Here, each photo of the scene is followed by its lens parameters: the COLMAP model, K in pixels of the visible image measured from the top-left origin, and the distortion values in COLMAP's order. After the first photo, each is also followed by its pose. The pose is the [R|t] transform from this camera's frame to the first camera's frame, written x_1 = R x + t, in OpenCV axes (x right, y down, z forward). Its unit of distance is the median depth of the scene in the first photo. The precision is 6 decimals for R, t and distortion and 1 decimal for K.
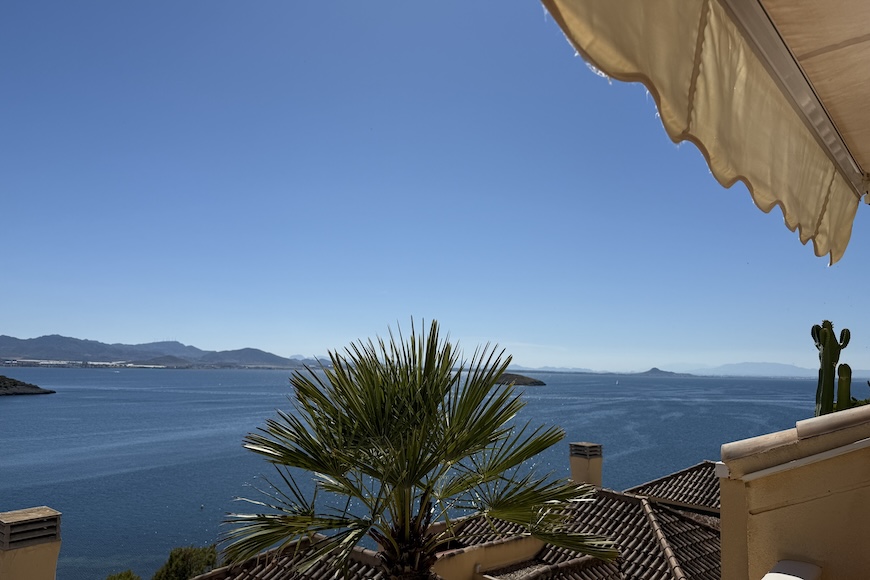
lens RADIAL K [[609.8, 0, 431.3], [0, 609.8, 306.9], [0, 0, 1]] dist [0.086946, -0.103444]
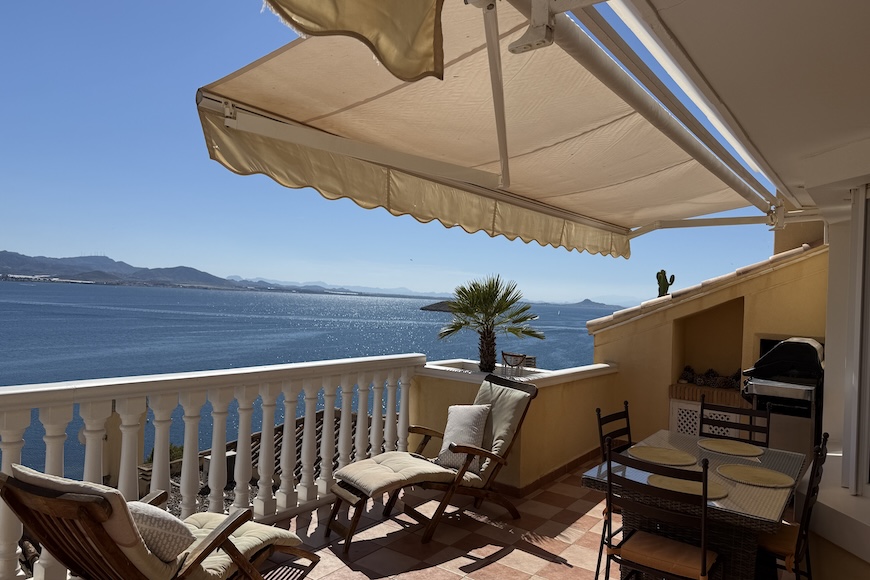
lens RADIAL K [[609.8, 0, 434.4], [0, 609.8, 296.9], [0, 0, 1]] dist [0.086946, -0.103444]
pose [[0.994365, 0.031375, 0.101262, -0.035737], [-0.041689, 0.993972, 0.101403, -0.009194], [-0.097470, -0.105054, 0.989678, -0.123355]]
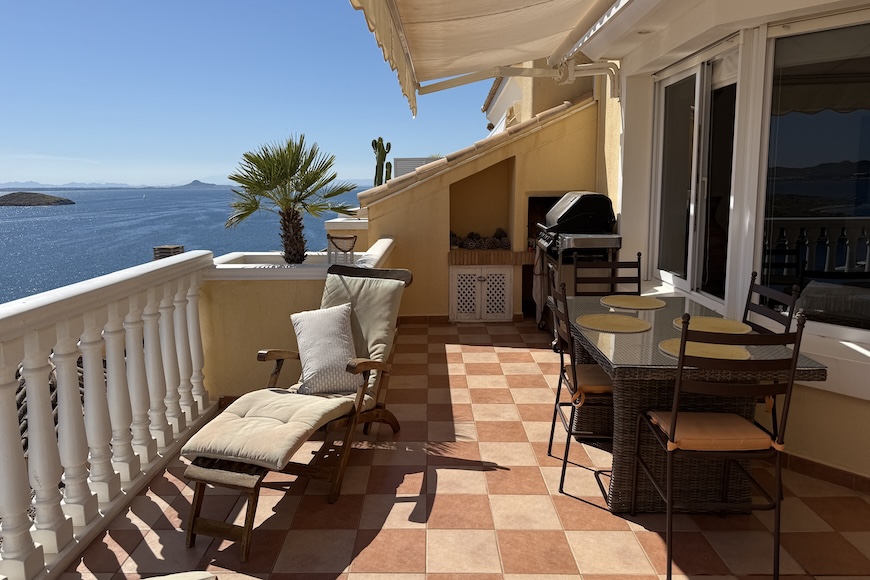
lens RADIAL K [[609.8, 0, 430.3], [0, 609.8, 263.0], [0, 0, 1]] dist [0.086946, -0.103444]
pose [[0.761139, -0.107268, 0.639657, -0.067001], [-0.041663, 0.976106, 0.213265, -0.001060], [-0.647250, -0.188975, 0.738482, -0.073880]]
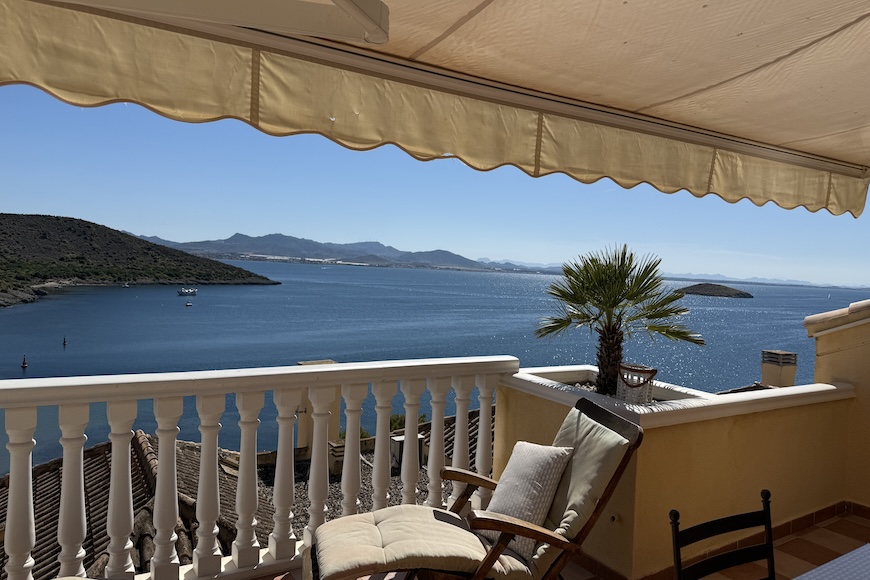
lens RADIAL K [[609.8, 0, 438.8], [0, 609.8, 288.9], [0, 0, 1]] dist [0.086946, -0.103444]
pose [[0.958269, 0.041045, -0.282906, -0.000469], [-0.004660, 0.991750, 0.128102, -0.005160], [0.285830, -0.121438, 0.950555, -0.074207]]
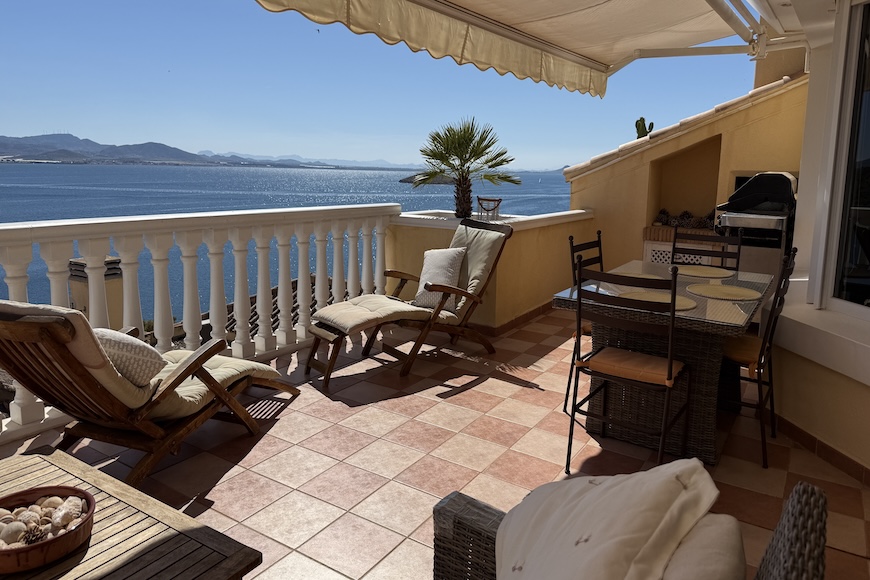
lens RADIAL K [[609.8, 0, 432.3], [0, 609.8, 262.3], [0, 0, 1]] dist [0.086946, -0.103444]
pose [[0.991199, -0.017443, 0.131224, -0.033761], [-0.016227, 0.967797, 0.251210, -0.002103], [-0.131379, -0.251129, 0.958996, -0.122042]]
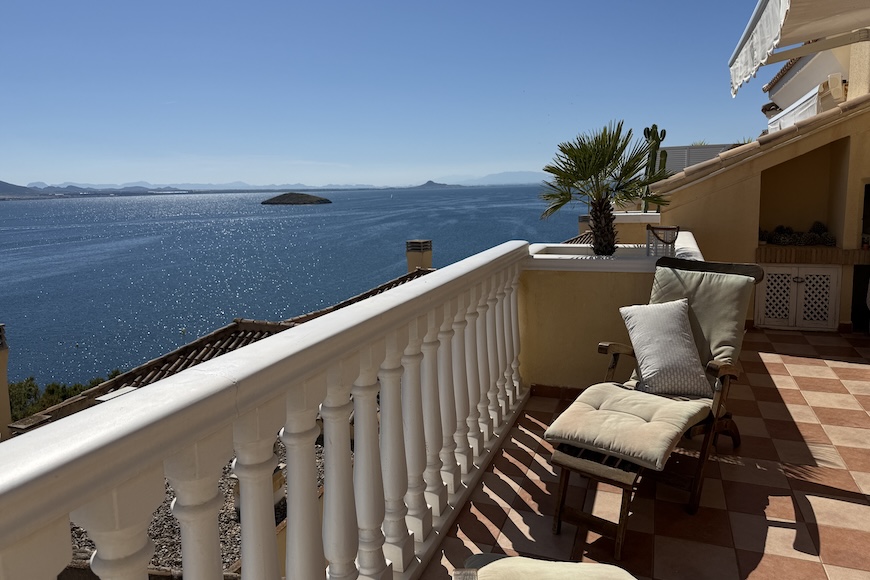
lens RADIAL K [[609.8, 0, 433.4], [0, 609.8, 260.2], [0, 0, 1]] dist [0.086946, -0.103444]
pose [[0.937517, -0.084018, 0.337642, -0.082175], [0.008328, 0.975548, 0.219629, 0.001036], [-0.347839, -0.203094, 0.915293, -0.061979]]
